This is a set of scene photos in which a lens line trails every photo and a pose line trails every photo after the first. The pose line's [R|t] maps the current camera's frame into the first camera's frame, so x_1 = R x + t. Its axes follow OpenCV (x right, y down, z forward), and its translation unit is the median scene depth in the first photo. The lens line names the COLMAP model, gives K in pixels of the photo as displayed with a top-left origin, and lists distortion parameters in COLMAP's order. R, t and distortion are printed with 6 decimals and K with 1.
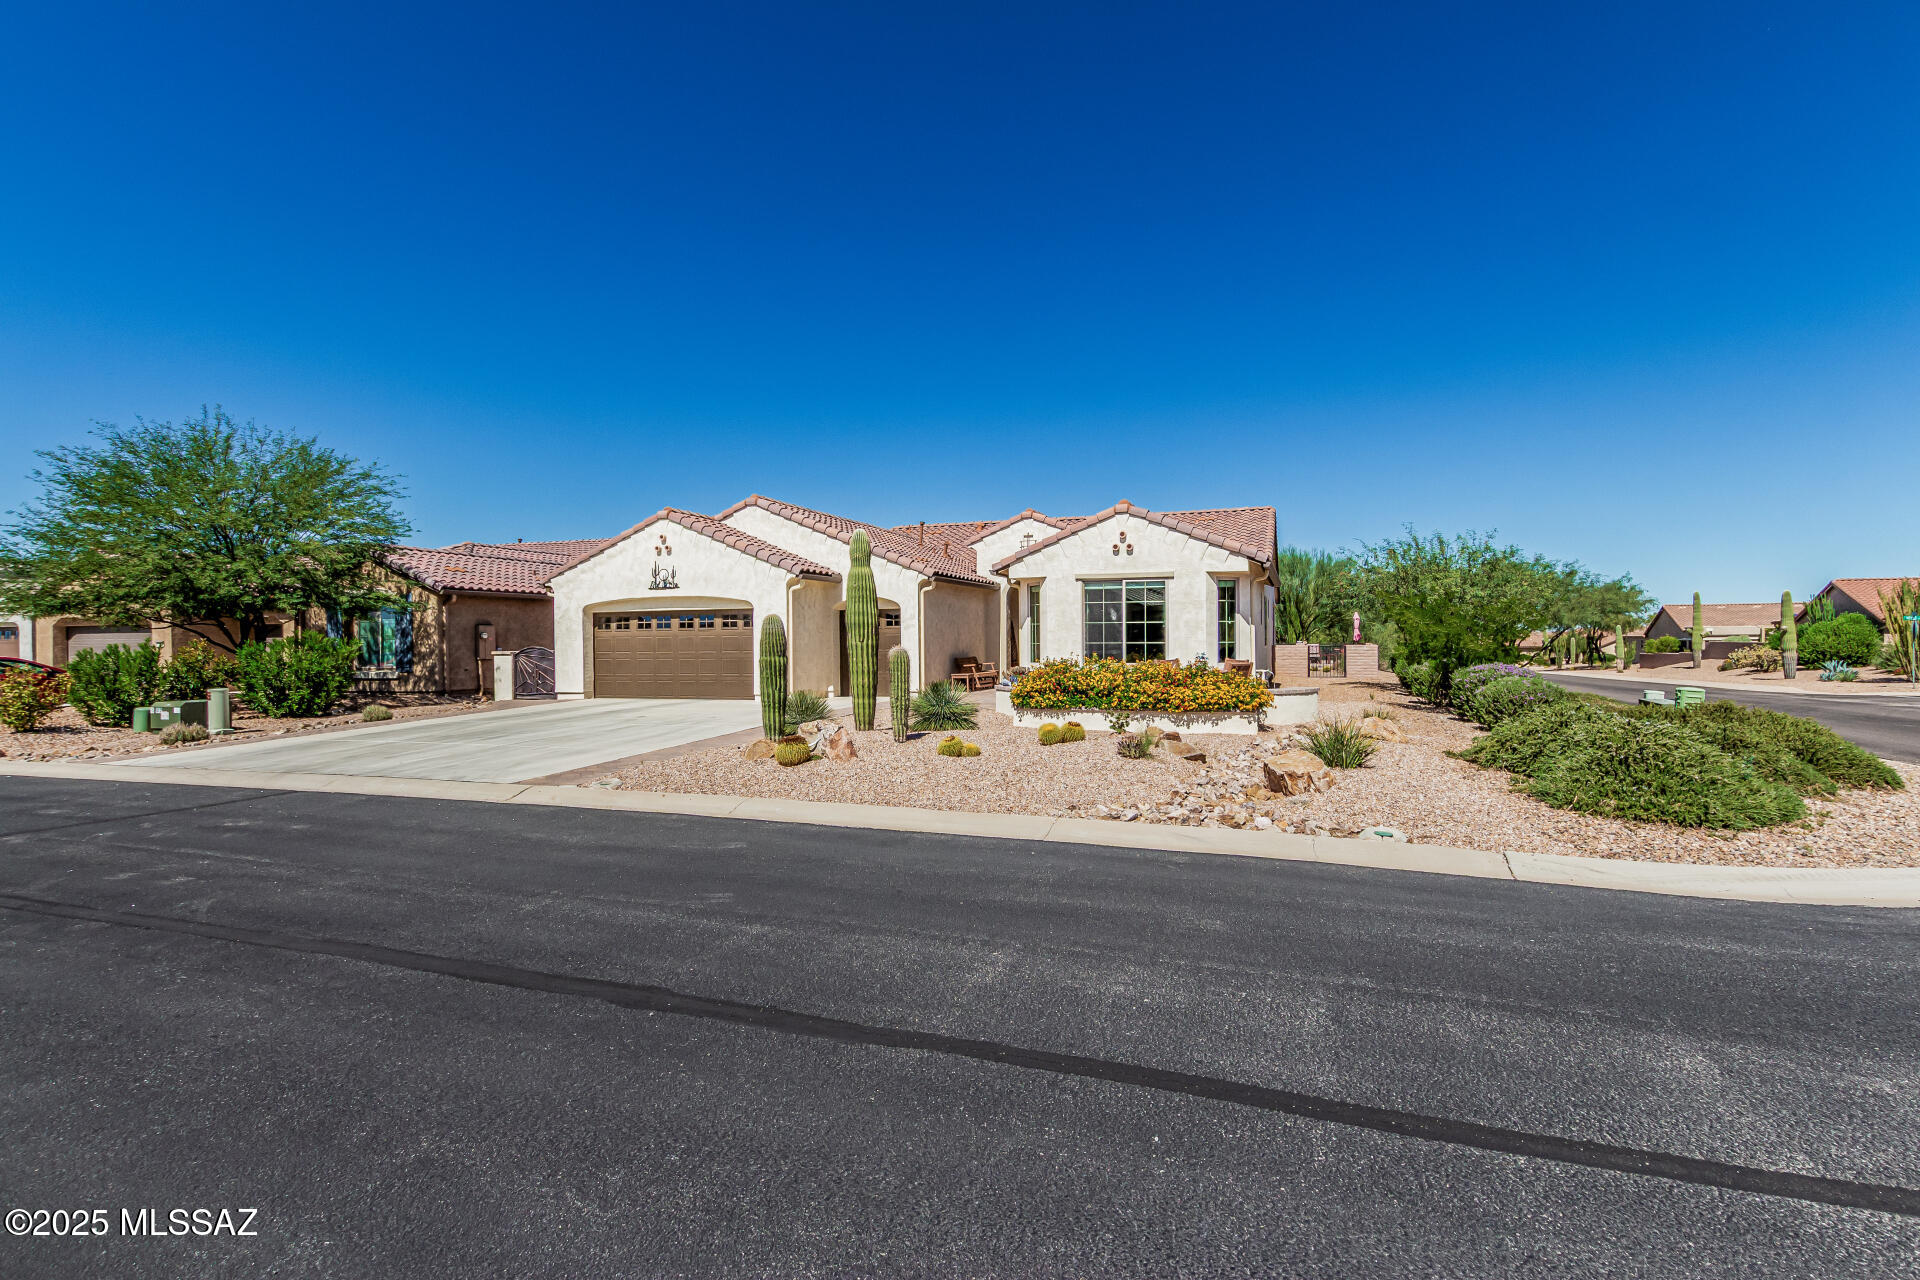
lens RADIAL K [[916.6, 0, 902.9], [0, 916.6, 644.5], [0, 0, 1]] dist [0.011227, -0.002872]
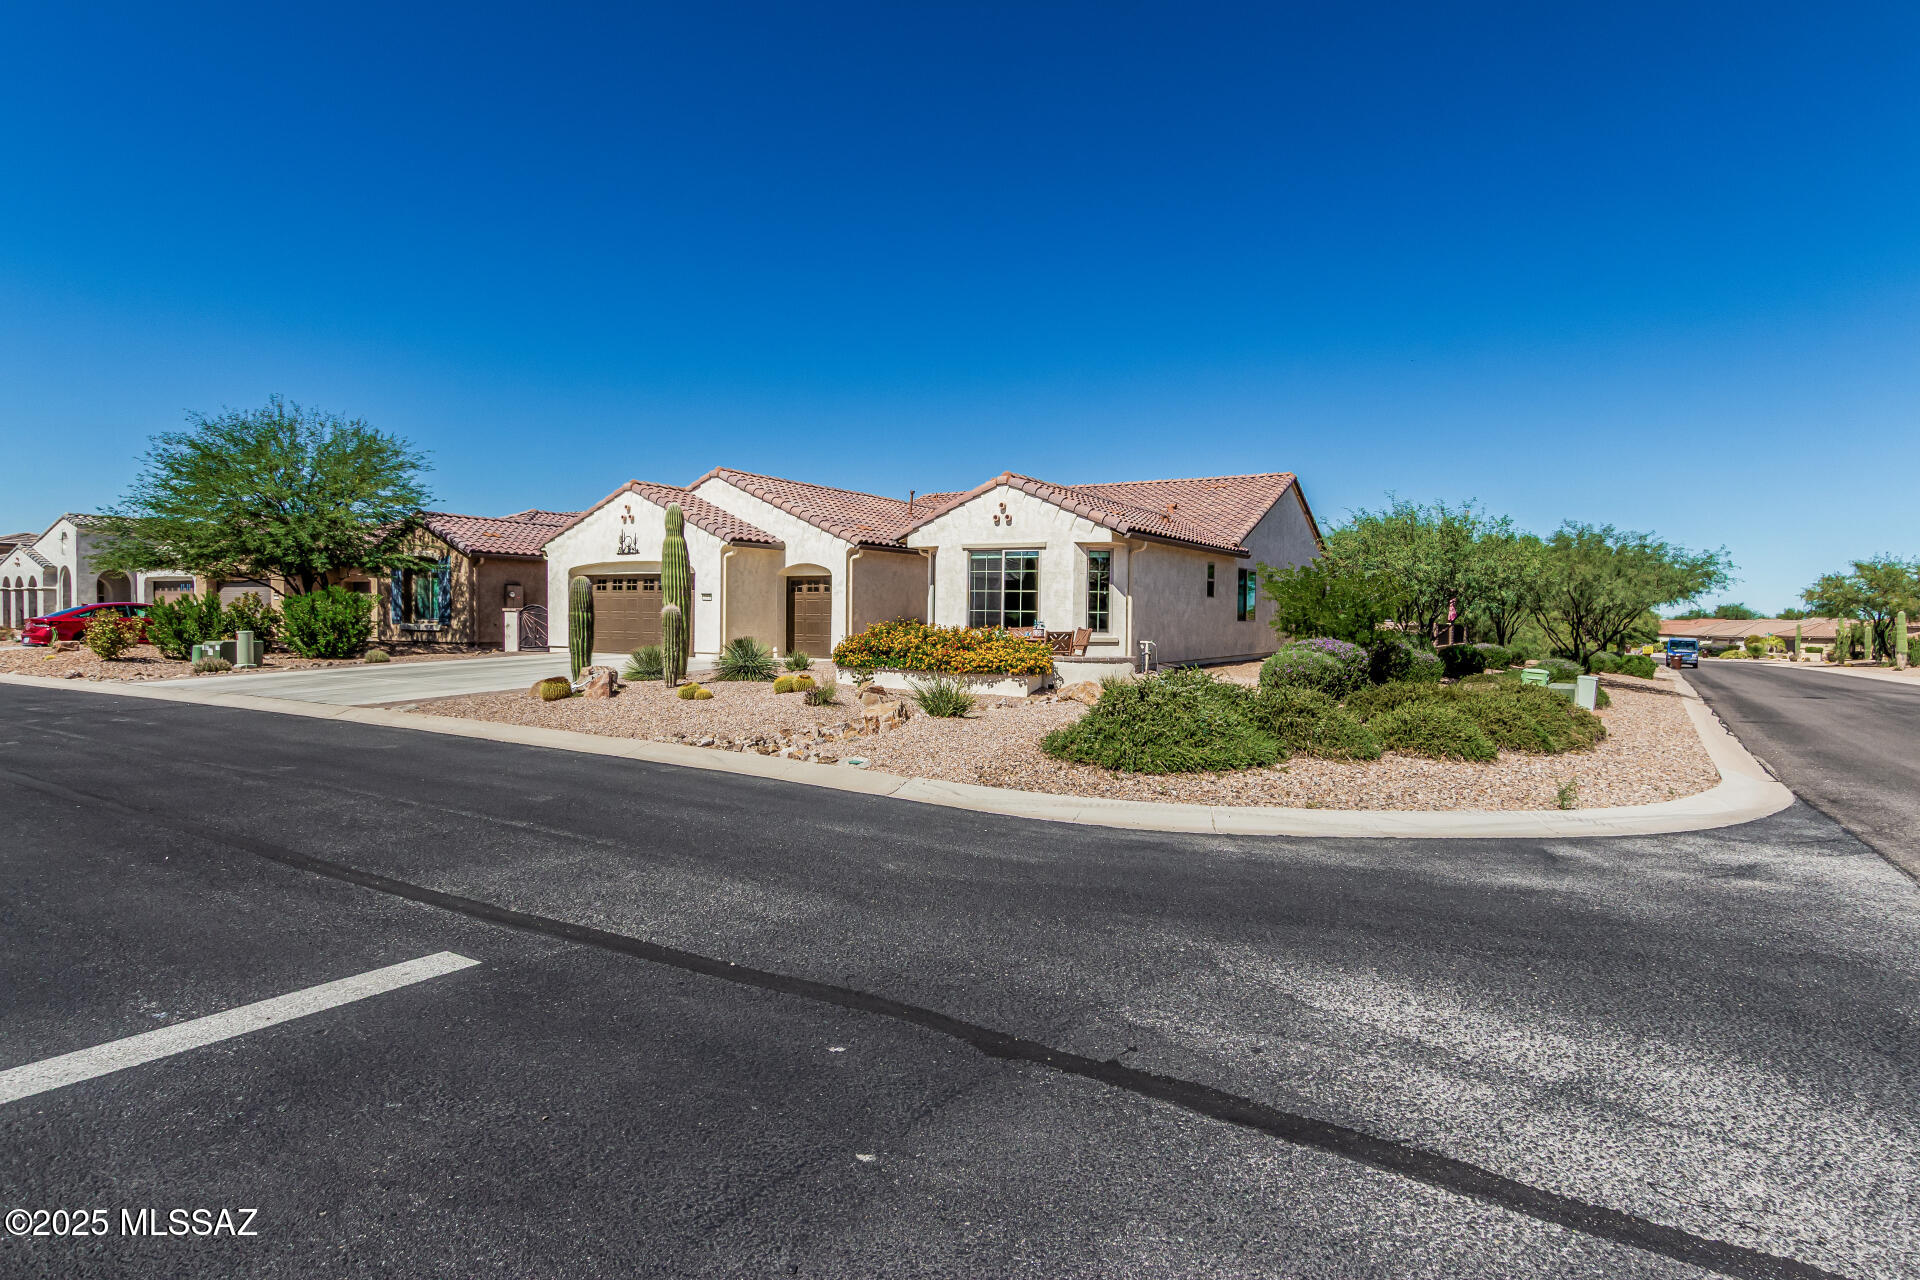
lens RADIAL K [[971.7, 0, 884.9], [0, 971.7, 640.9], [0, 0, 1]] dist [0.024124, 0.000789]
pose [[0.977952, 0.028668, -0.206851, 0.325192], [-0.023540, 0.999353, 0.027210, 0.004959], [0.207497, -0.021741, 0.977994, -0.092049]]
